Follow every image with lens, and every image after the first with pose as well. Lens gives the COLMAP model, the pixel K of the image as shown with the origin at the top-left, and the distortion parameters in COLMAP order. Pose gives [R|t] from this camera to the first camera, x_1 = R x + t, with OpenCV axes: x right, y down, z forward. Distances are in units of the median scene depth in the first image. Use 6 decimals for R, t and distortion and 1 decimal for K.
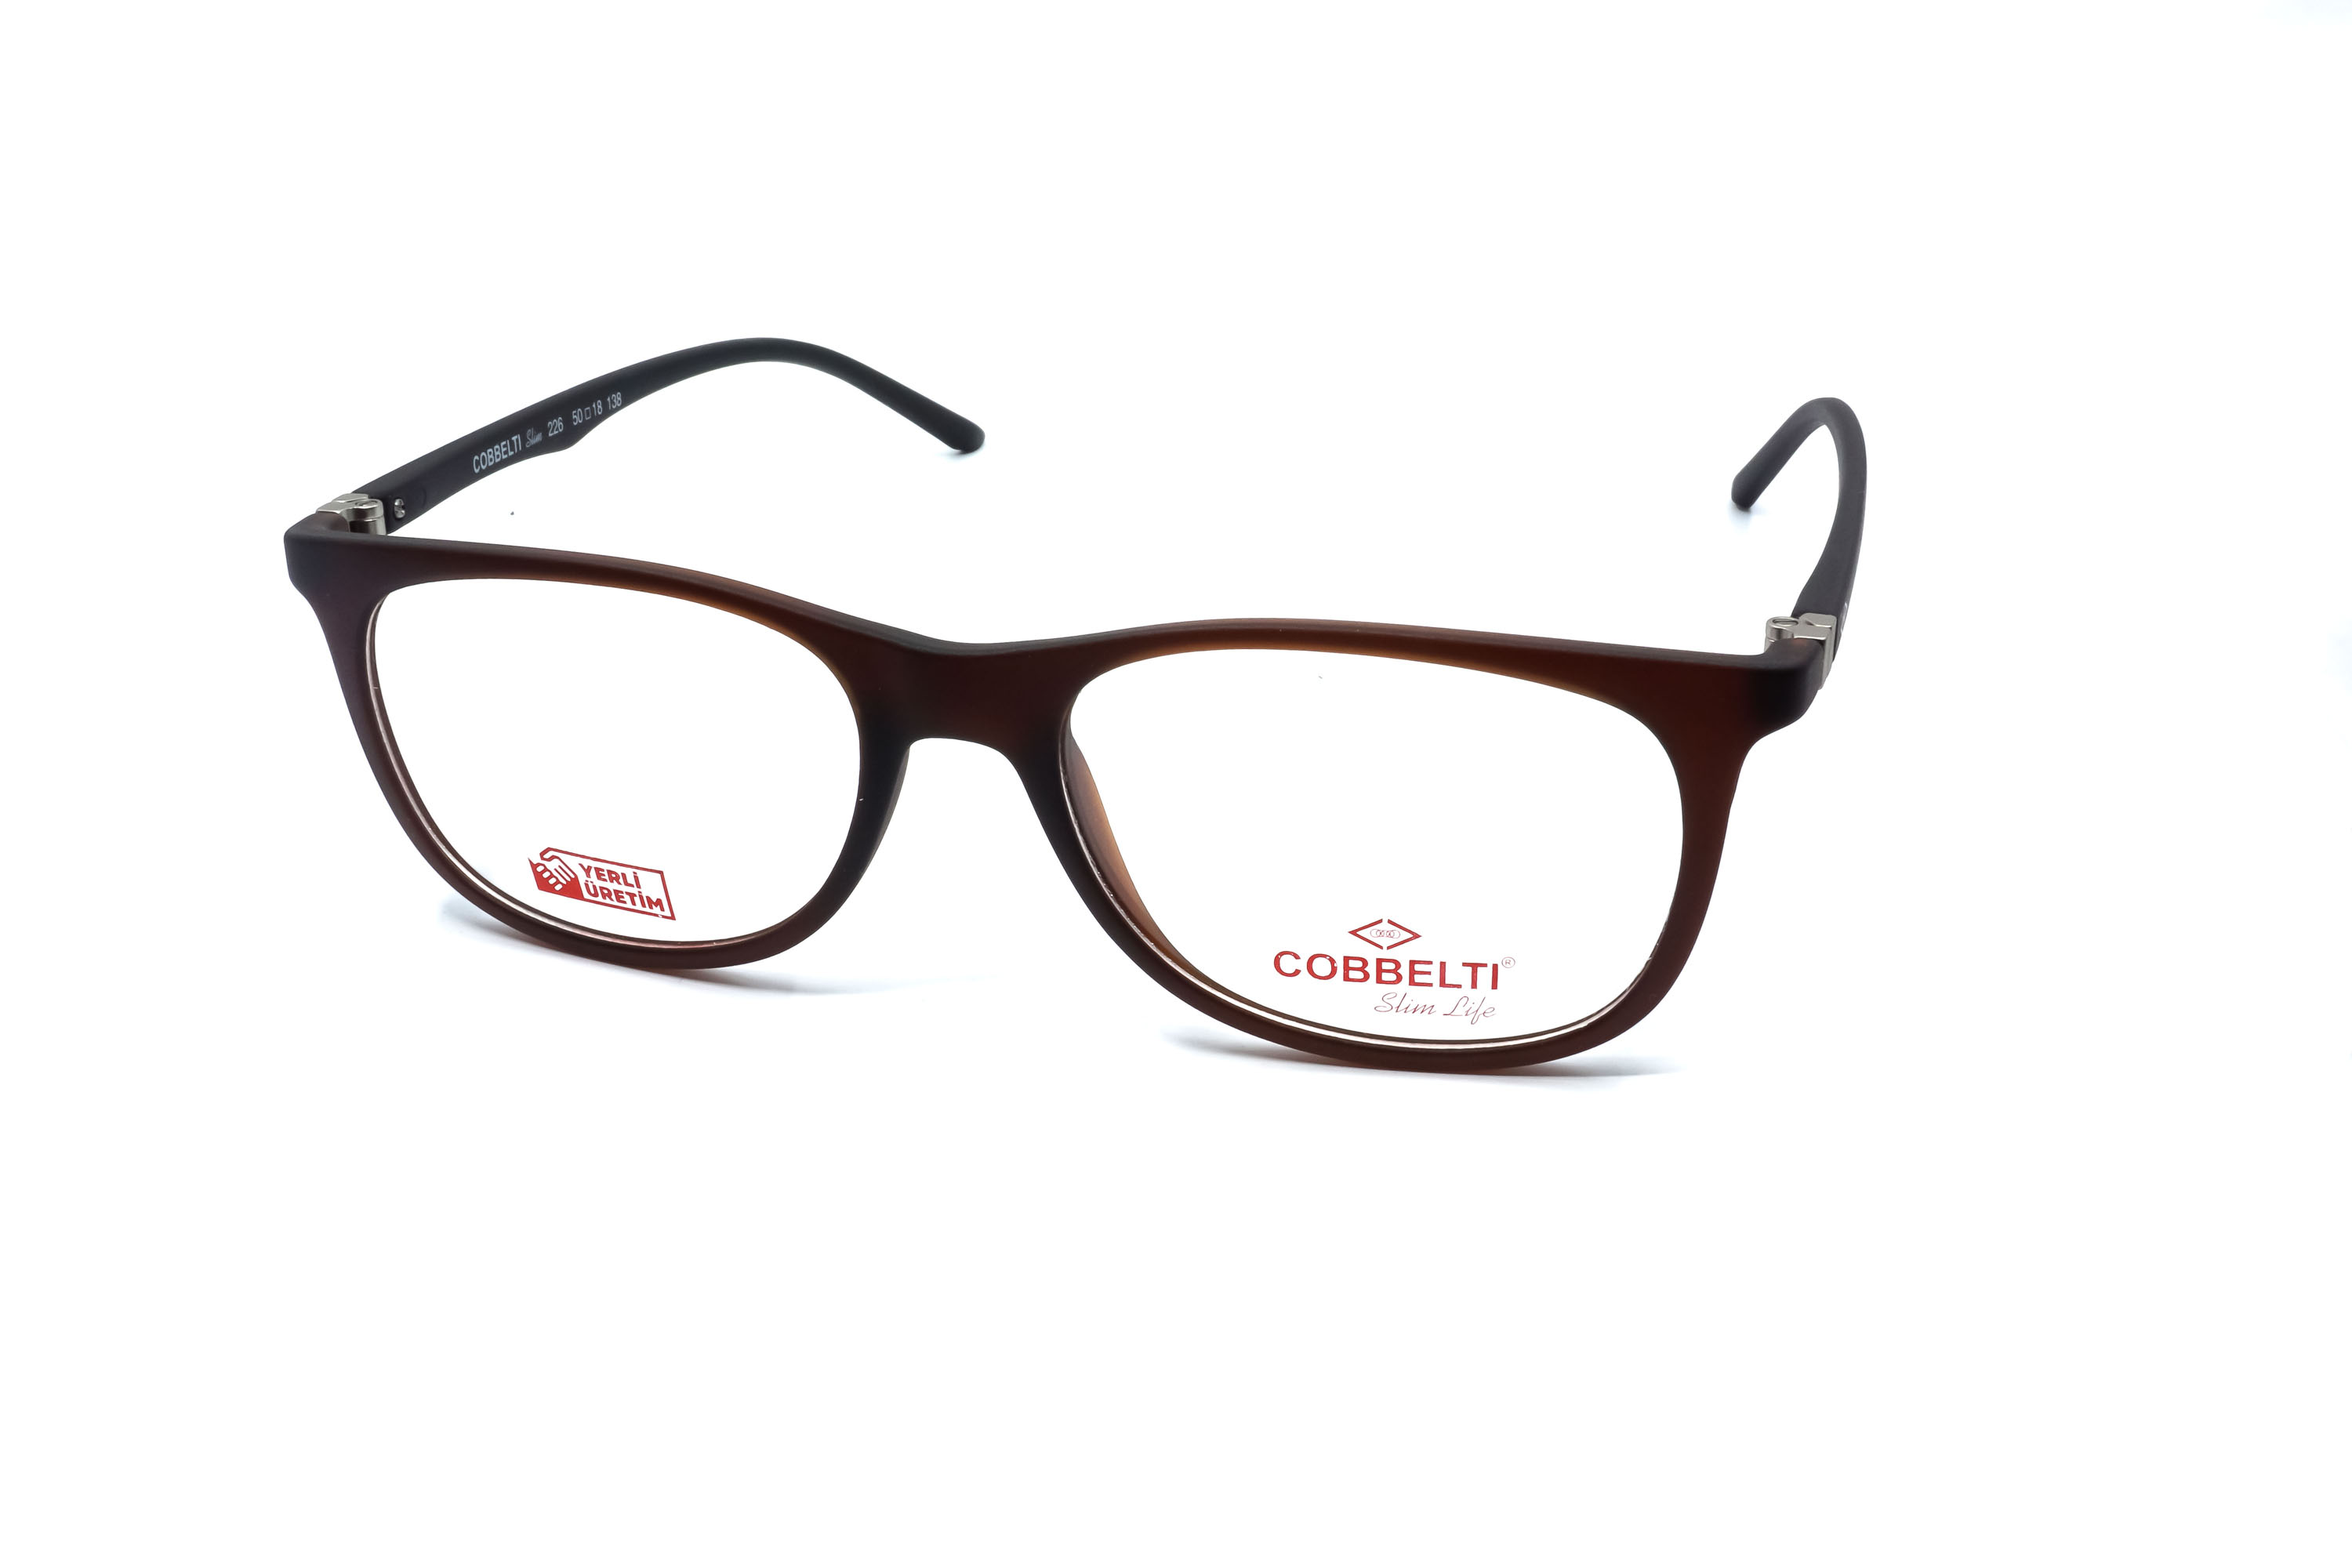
lens RADIAL K [[2568.5, 0, 1176.0], [0, 2568.5, 784.0], [0, 0, 1]] dist [0.009433, -0.008812]
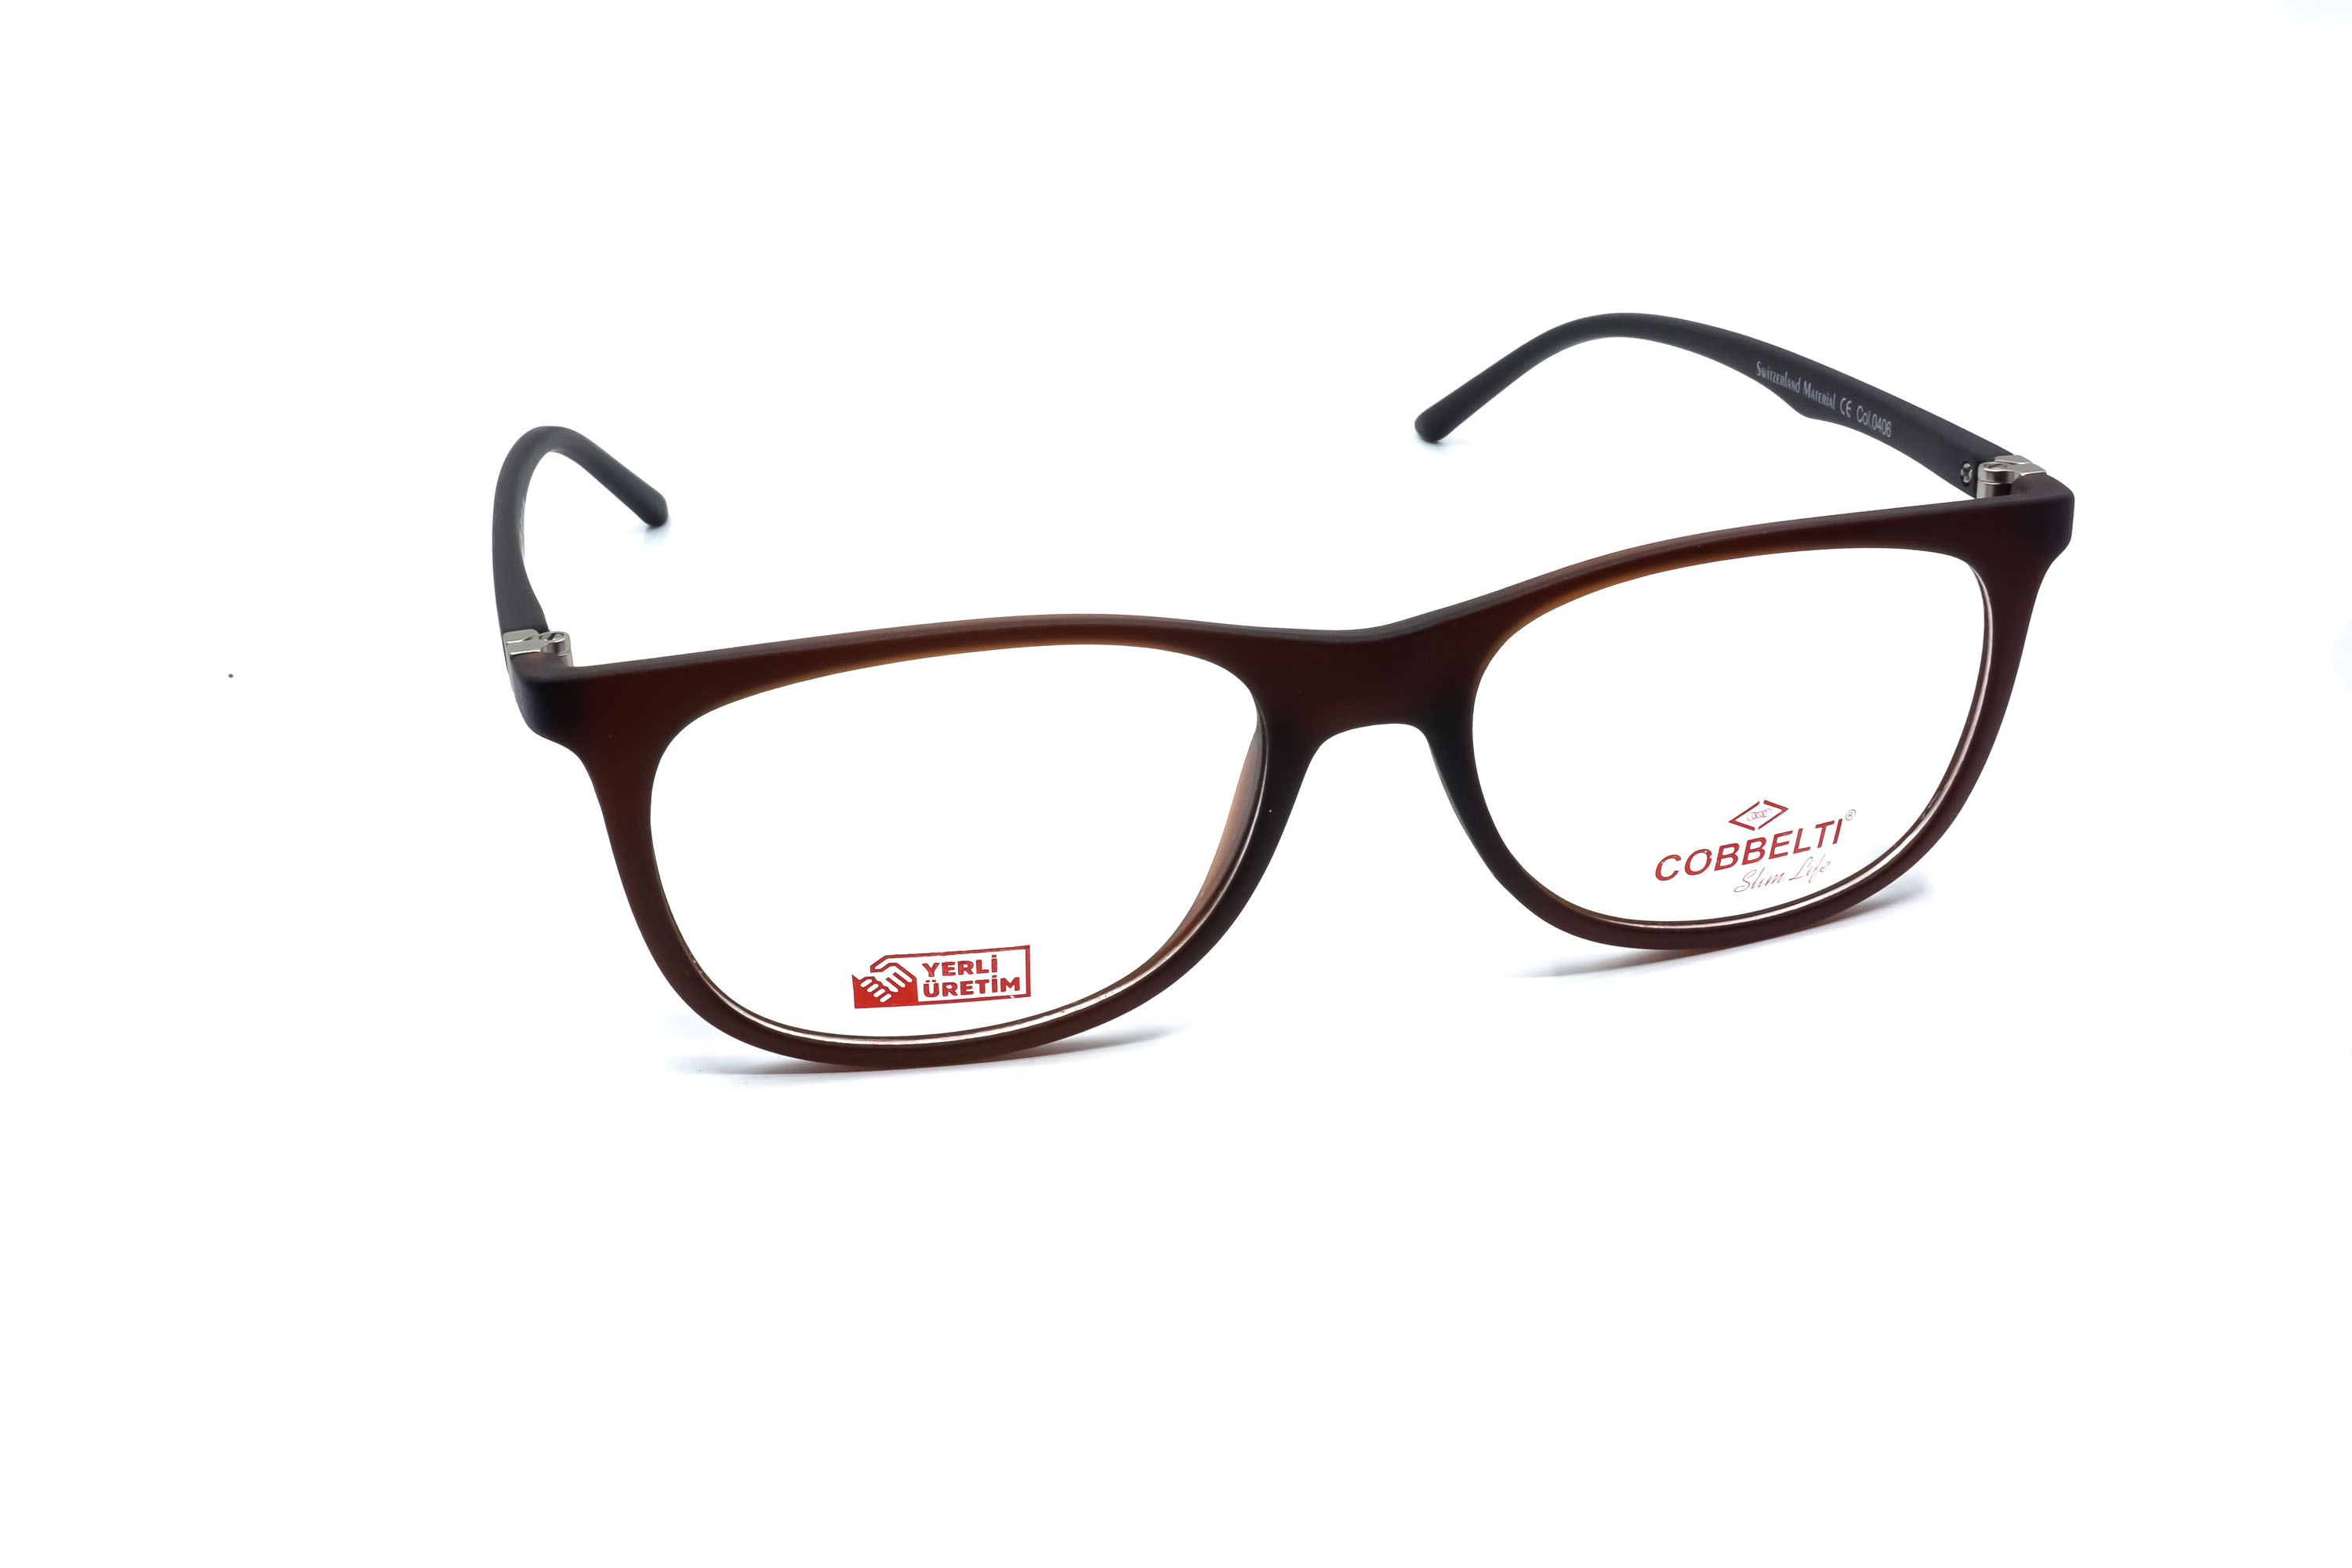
lens RADIAL K [[2592.1, 0, 1176.0], [0, 2592.1, 784.0], [0, 0, 1]] dist [-0.000272, 0.041653]
pose [[0.869816, -0.221174, 0.441024, -0.597959], [0.229137, 0.972732, 0.035907, -0.048486], [-0.436940, 0.069822, 0.896777, 0.129283]]
